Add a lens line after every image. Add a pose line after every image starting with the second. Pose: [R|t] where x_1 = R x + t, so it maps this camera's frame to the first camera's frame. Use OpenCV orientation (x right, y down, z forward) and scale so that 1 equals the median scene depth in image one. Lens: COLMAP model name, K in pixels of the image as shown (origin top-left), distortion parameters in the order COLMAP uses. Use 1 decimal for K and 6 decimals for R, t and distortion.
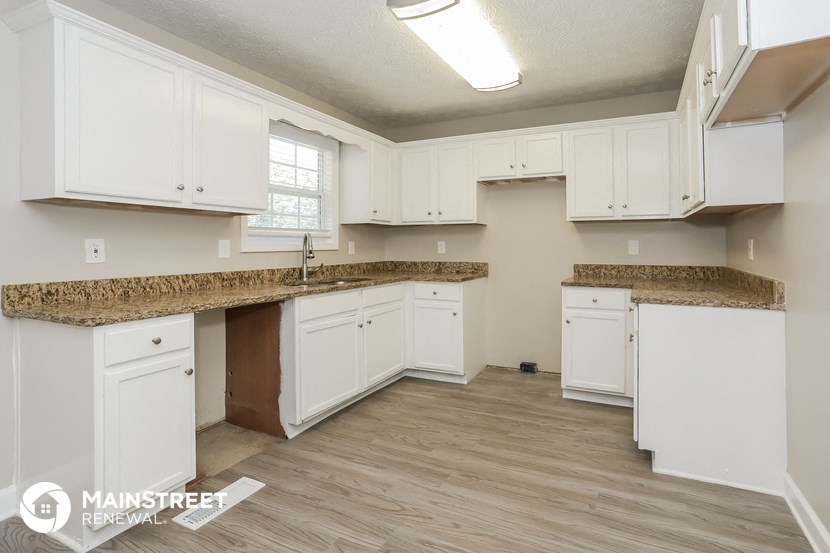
lens RADIAL K [[429.0, 0, 427.8], [0, 429.0, 251.6], [0, 0, 1]] dist [-0.063113, 0.037987]
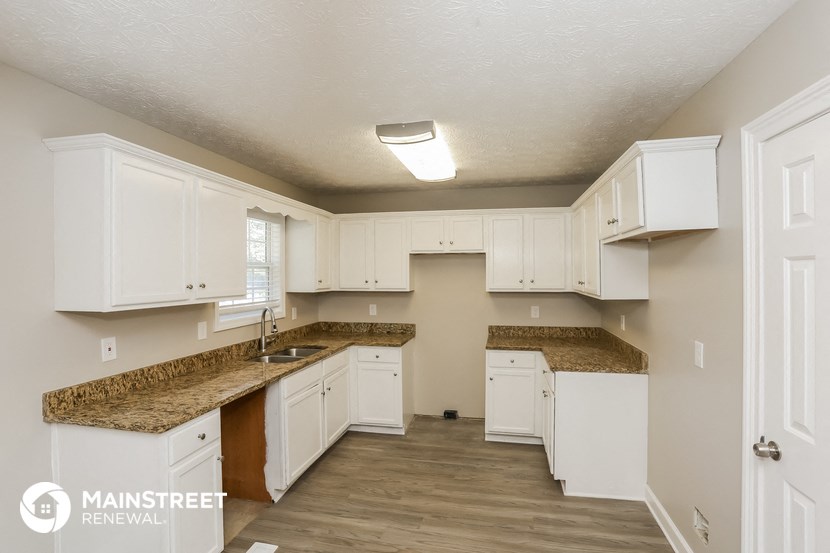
lens RADIAL K [[434.2, 0, 415.0], [0, 434.2, 276.5], [0, 0, 1]] dist [-0.092634, 0.050677]
pose [[0.966711, 0.012184, 0.255579, -0.237078], [-0.009962, 0.999900, -0.009989, -0.134870], [-0.255676, 0.007111, 0.966736, -0.163763]]
